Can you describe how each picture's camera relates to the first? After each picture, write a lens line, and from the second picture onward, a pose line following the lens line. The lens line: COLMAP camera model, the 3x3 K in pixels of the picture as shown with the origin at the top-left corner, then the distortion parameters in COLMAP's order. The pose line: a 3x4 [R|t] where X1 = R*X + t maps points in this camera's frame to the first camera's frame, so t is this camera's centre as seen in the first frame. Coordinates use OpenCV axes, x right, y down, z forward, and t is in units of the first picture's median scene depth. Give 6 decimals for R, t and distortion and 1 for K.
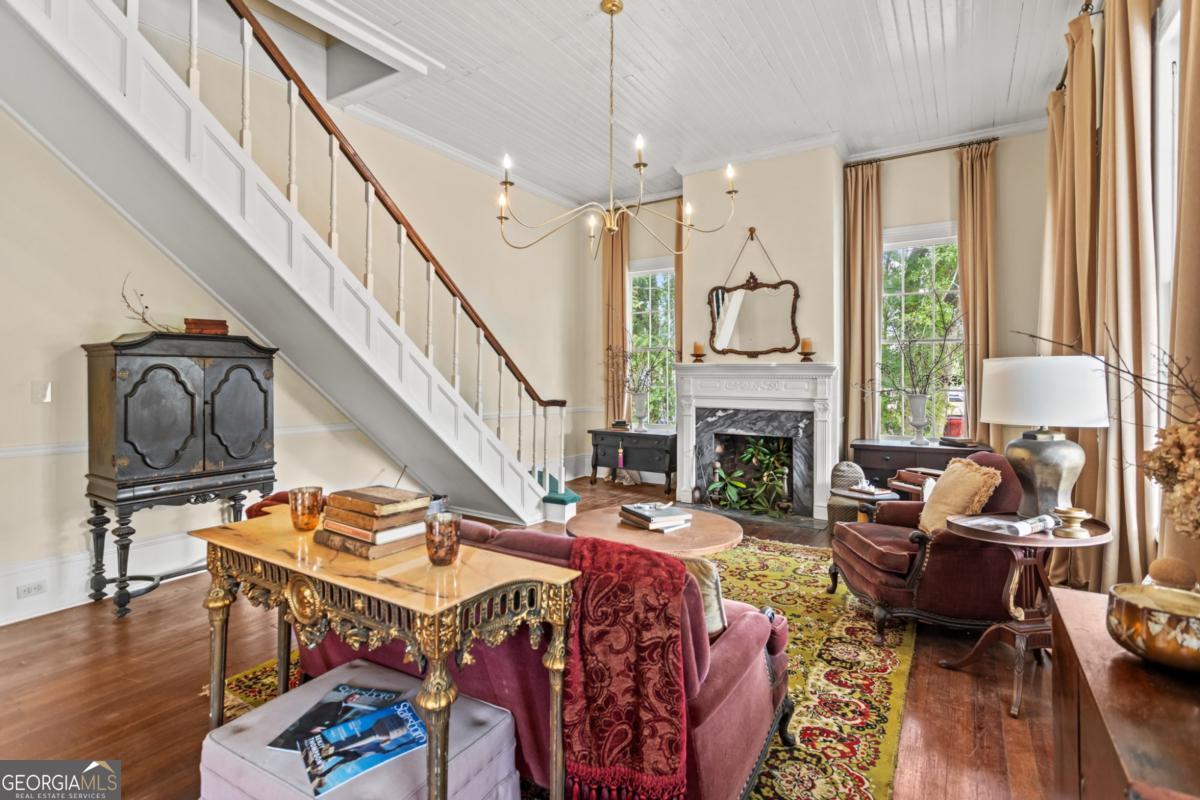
lens RADIAL K [[574.9, 0, 606.8], [0, 574.9, 369.5], [0, 0, 1]] dist [0.005173, 0.000279]
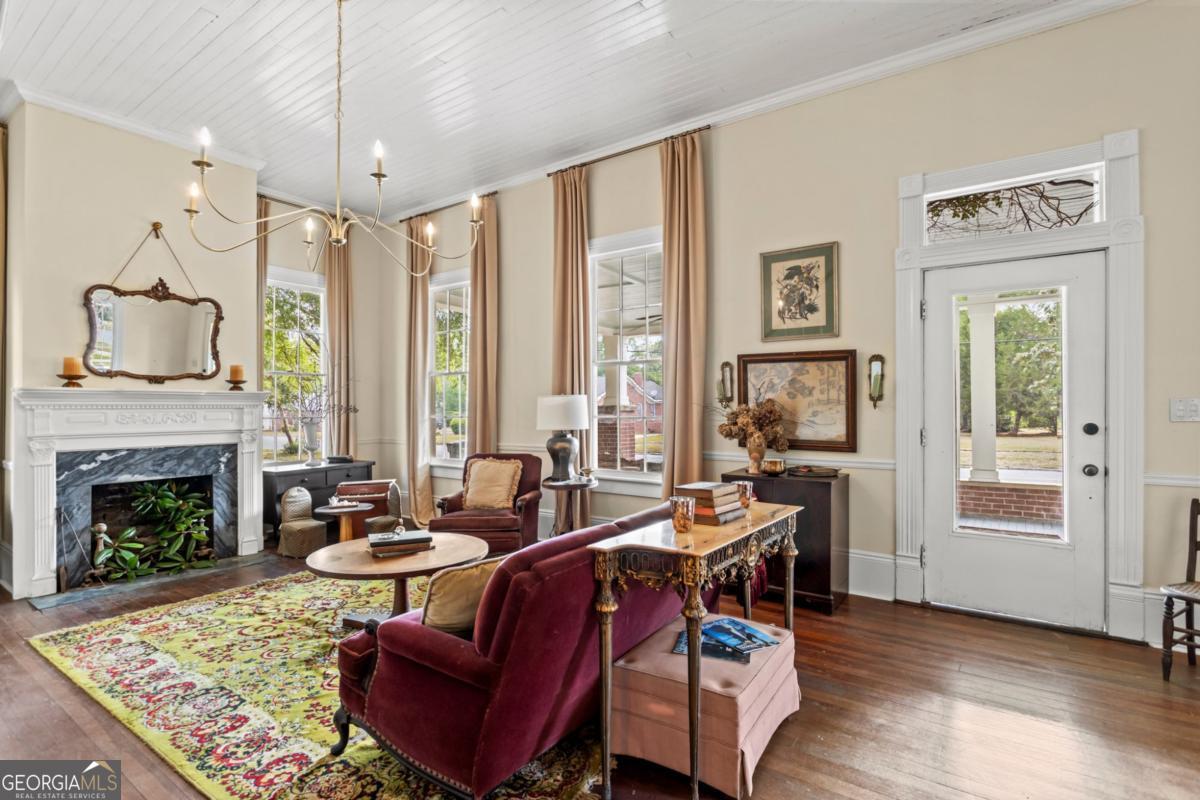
lens RADIAL K [[589.0, 0, 599.0], [0, 589.0, 401.0], [0, 0, 1]] dist [-0.014001, 0.000228]
pose [[0.057280, 0.004663, 0.998347, -0.546716], [-0.005953, 0.999973, -0.004329, 0.004071], [-0.998340, -0.005695, 0.057307, 0.343130]]
